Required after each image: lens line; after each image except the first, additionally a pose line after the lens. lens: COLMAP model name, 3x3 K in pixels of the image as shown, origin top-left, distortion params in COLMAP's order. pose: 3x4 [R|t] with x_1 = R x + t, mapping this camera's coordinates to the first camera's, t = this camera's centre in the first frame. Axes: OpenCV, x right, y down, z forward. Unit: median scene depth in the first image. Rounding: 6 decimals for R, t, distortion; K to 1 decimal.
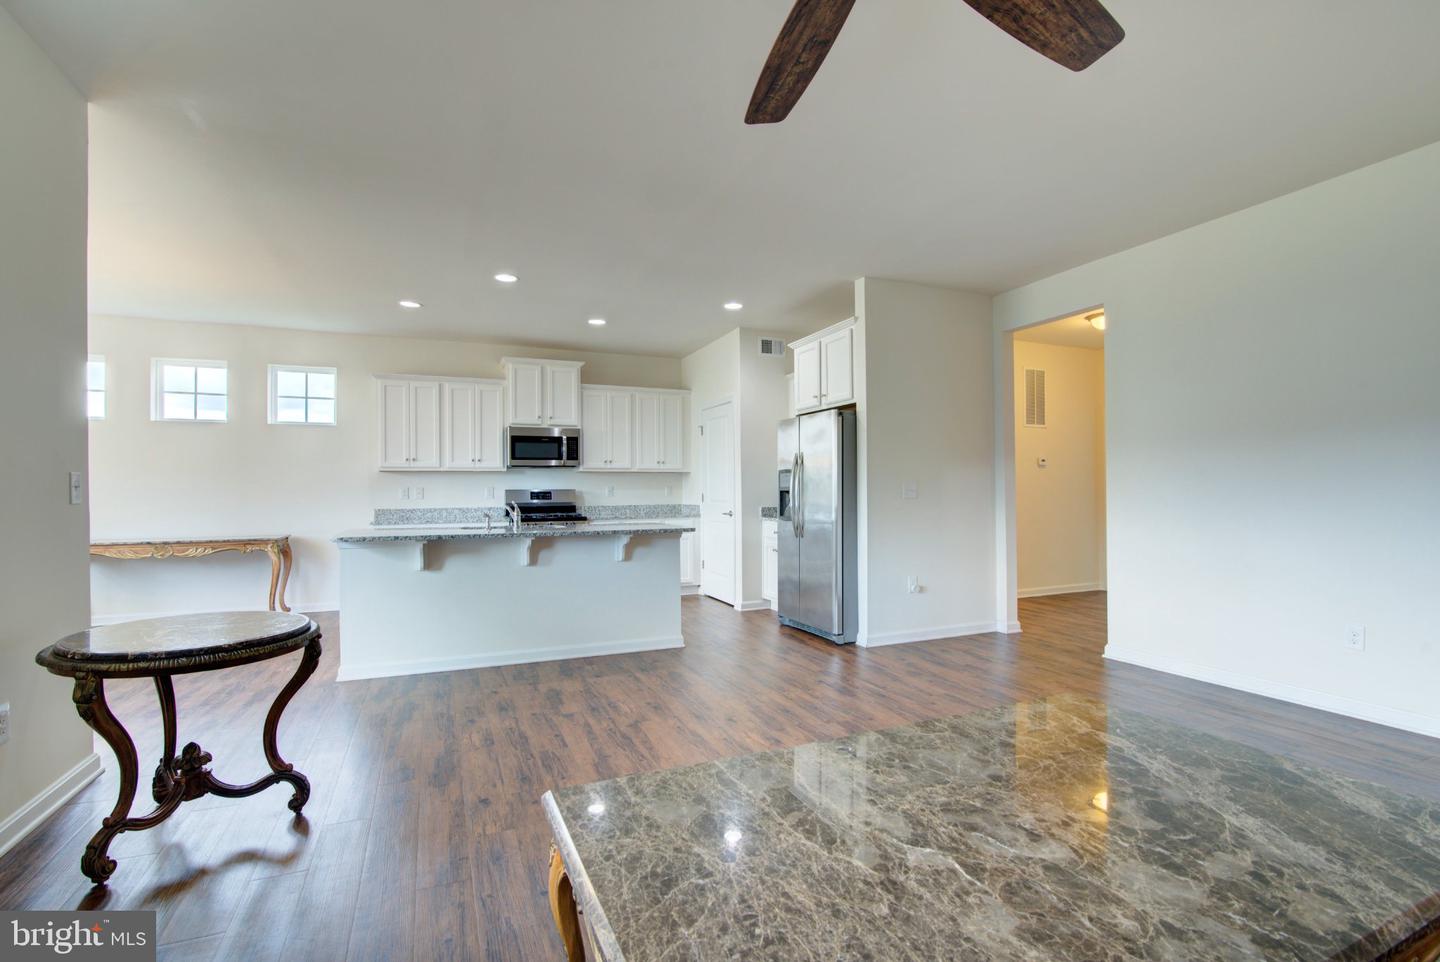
lens RADIAL K [[664.4, 0, 720.0], [0, 664.4, 481.0], [0, 0, 1]] dist [-0.018097, 0.000086]
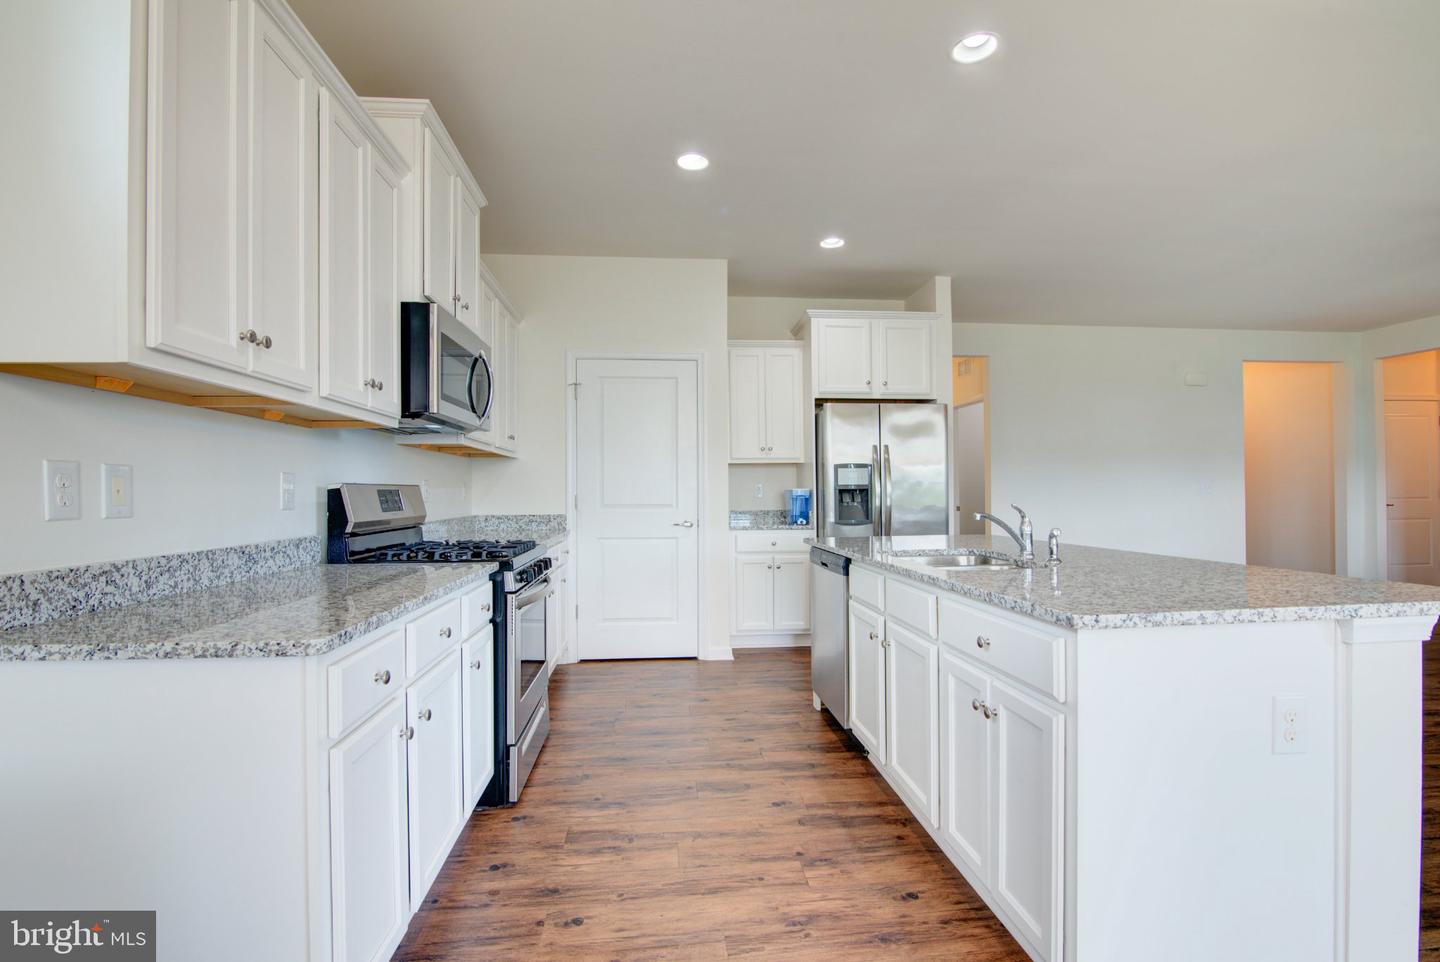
lens RADIAL K [[654.3, 0, 723.3], [0, 654.3, 491.2], [0, 0, 1]] dist [-0.020912, 0.000700]
pose [[0.305674, 0.005529, 0.952120, -0.587489], [-0.010687, 0.999940, -0.002376, 0.016219], [-0.952076, -0.009449, 0.305715, 0.732108]]
